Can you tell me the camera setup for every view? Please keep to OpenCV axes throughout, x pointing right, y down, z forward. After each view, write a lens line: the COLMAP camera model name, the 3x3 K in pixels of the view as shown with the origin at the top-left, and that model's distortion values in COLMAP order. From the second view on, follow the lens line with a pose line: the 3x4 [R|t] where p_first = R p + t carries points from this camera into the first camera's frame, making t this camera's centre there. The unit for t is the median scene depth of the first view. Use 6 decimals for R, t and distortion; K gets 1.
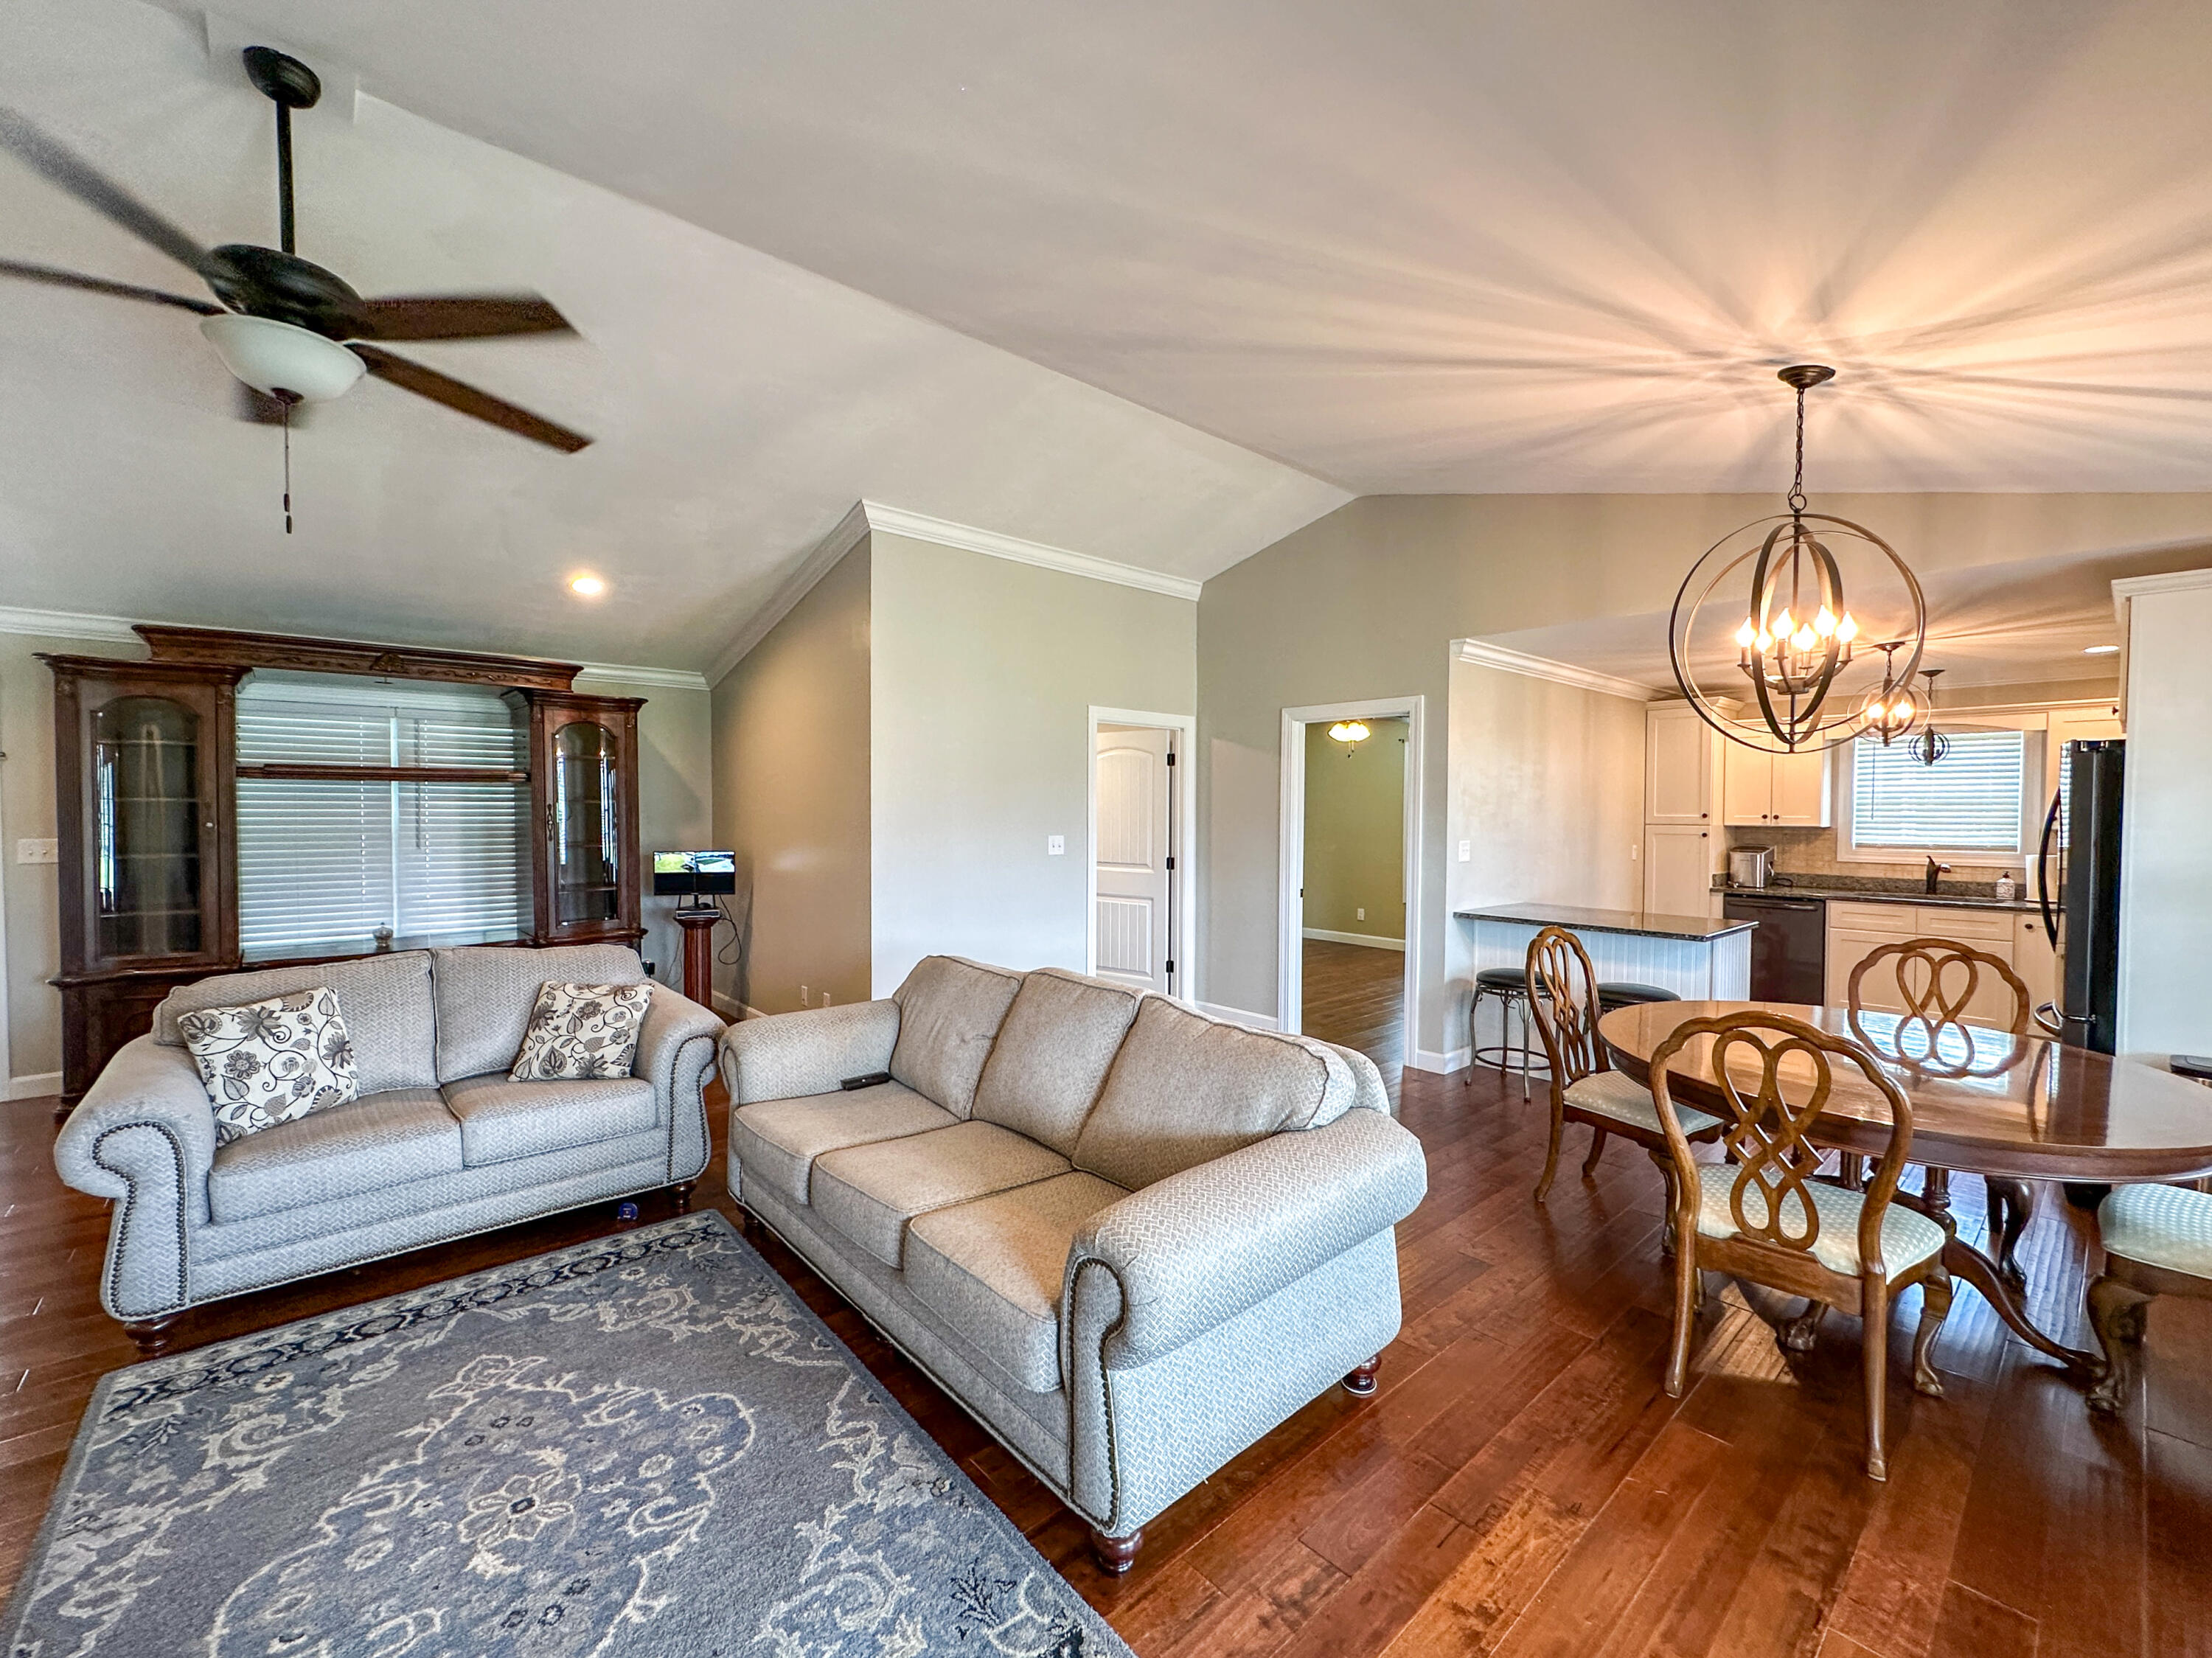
lens RADIAL K [[905.9, 0, 1101.5], [0, 905.9, 831.9], [0, 0, 1]] dist [-0.002587, -0.000236]
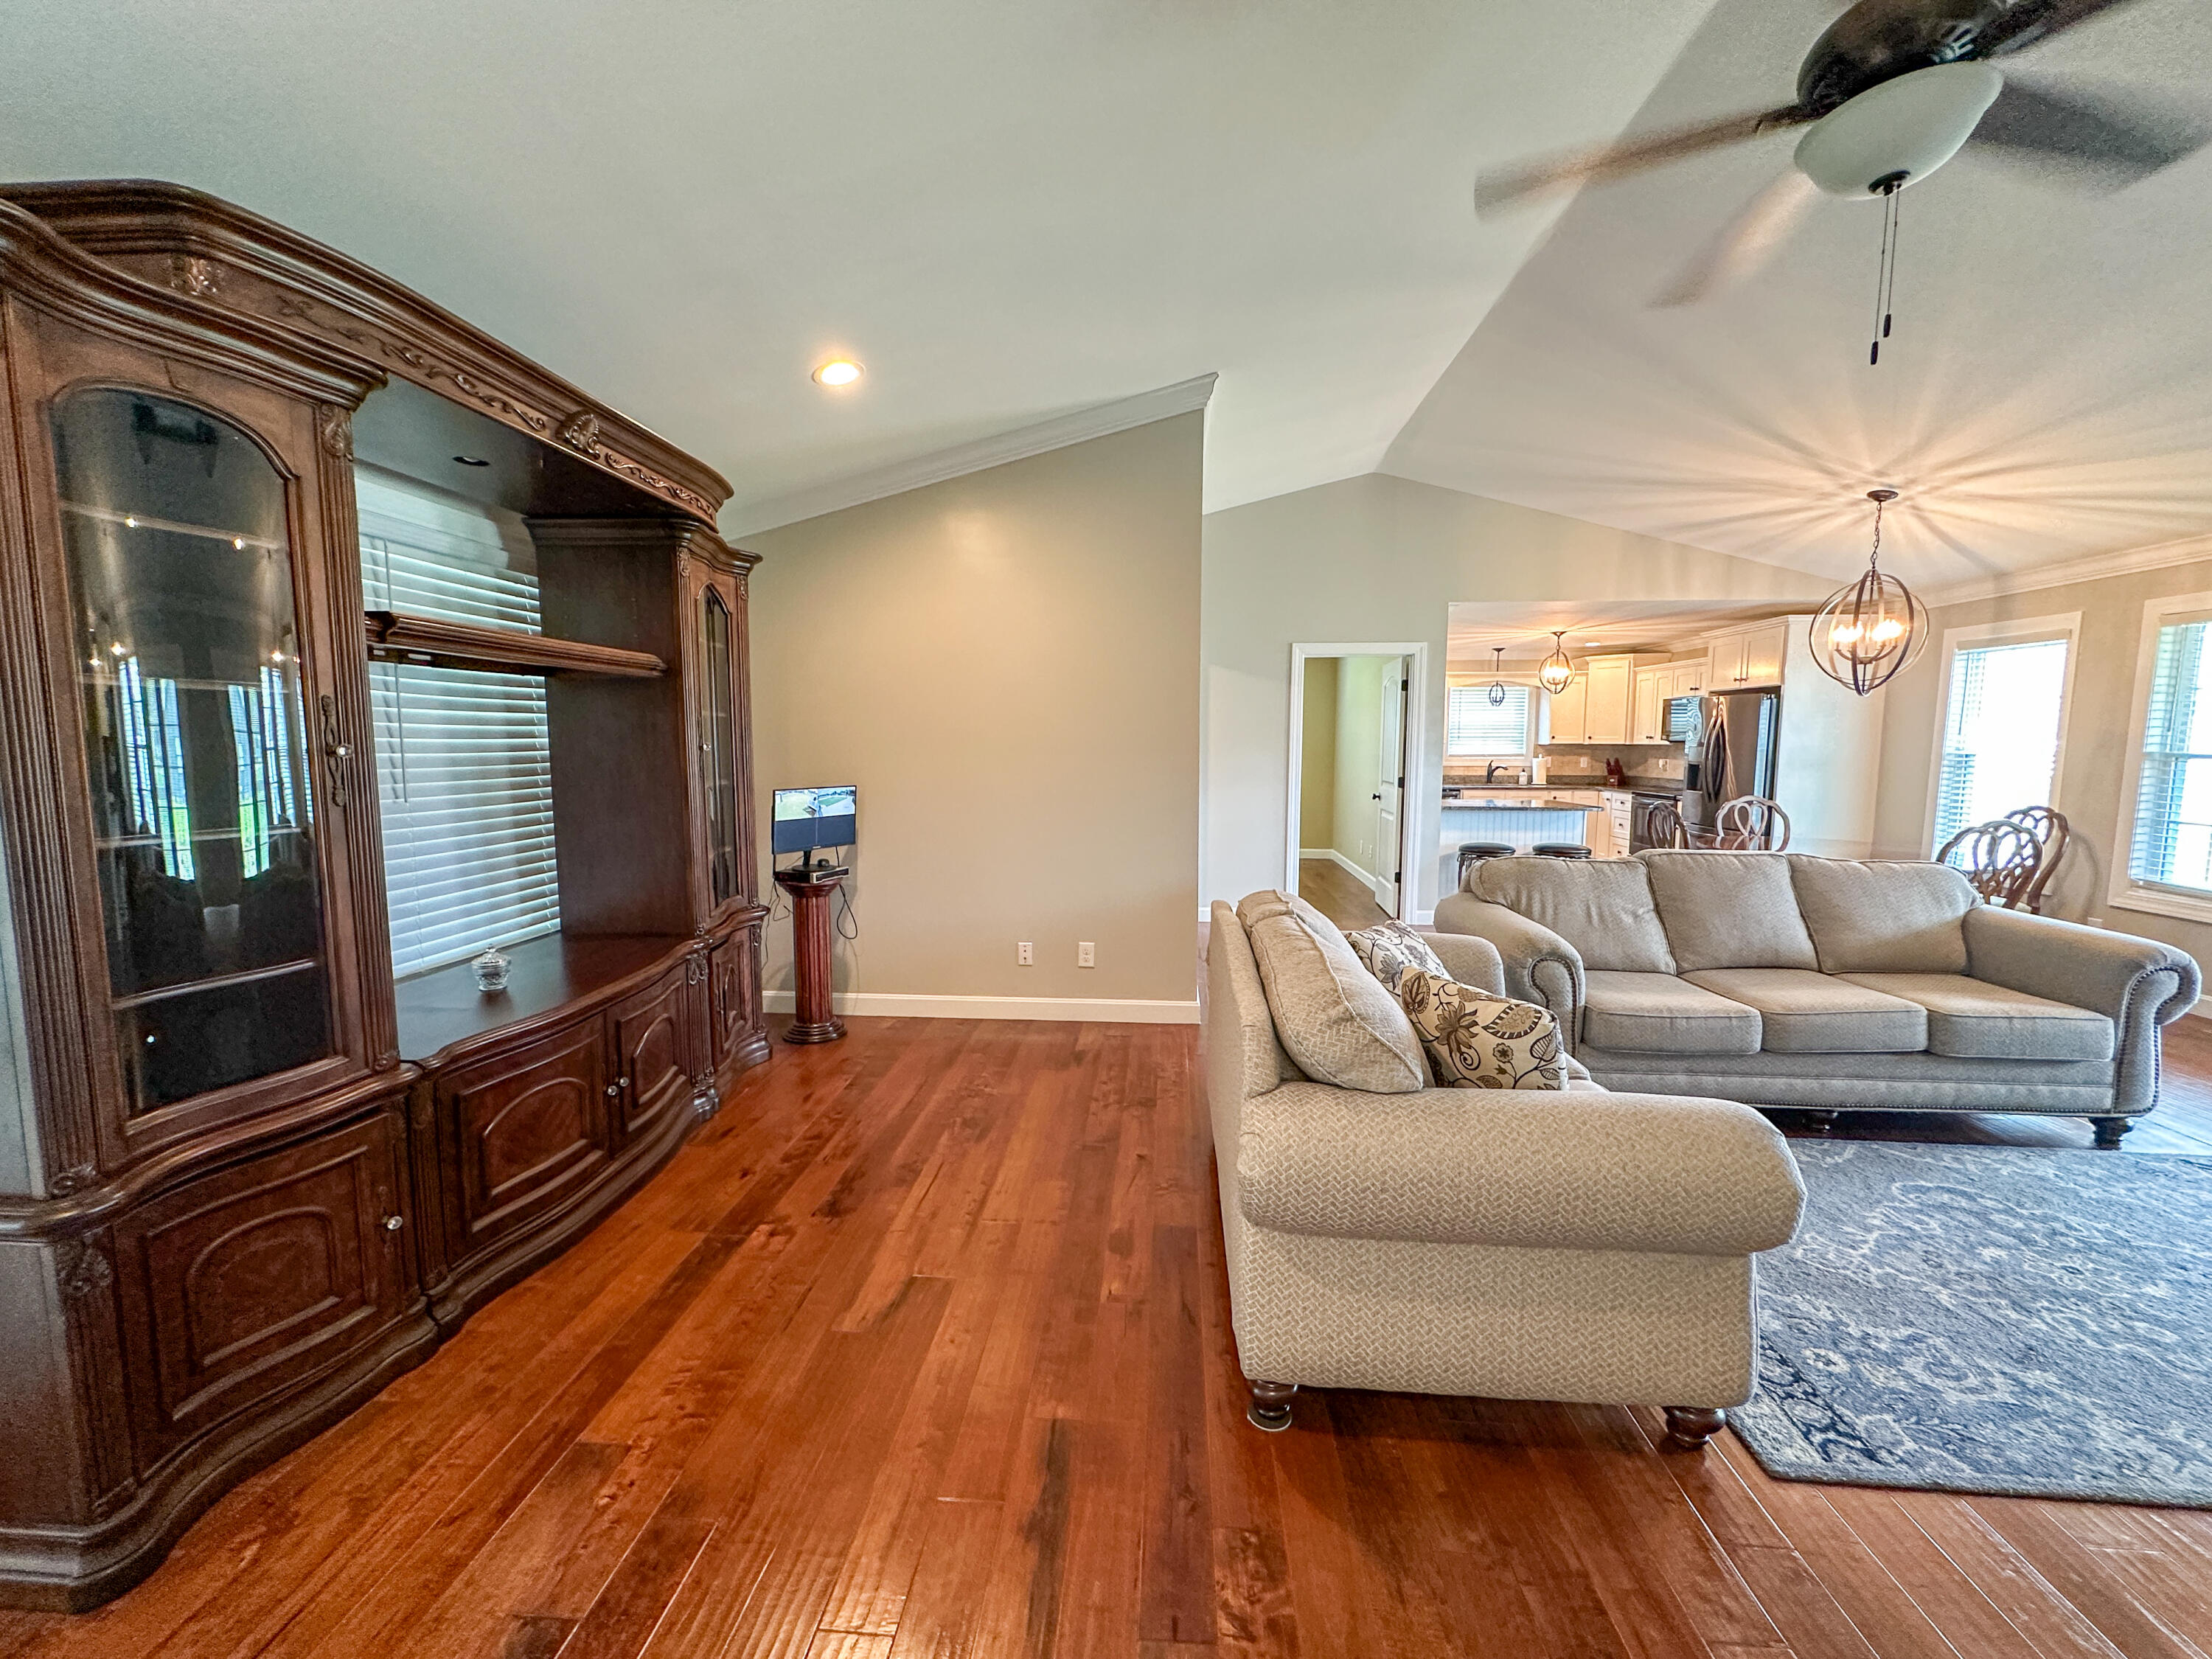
lens RADIAL K [[887.9, 0, 1100.4], [0, 887.9, 831.1], [0, 0, 1]] dist [0.000371, 0.000374]
pose [[0.714491, -0.075149, 0.695597, -0.742128], [0.021953, 0.996133, 0.085069, 0.001184], [-0.699300, -0.045511, 0.713378, 0.334934]]
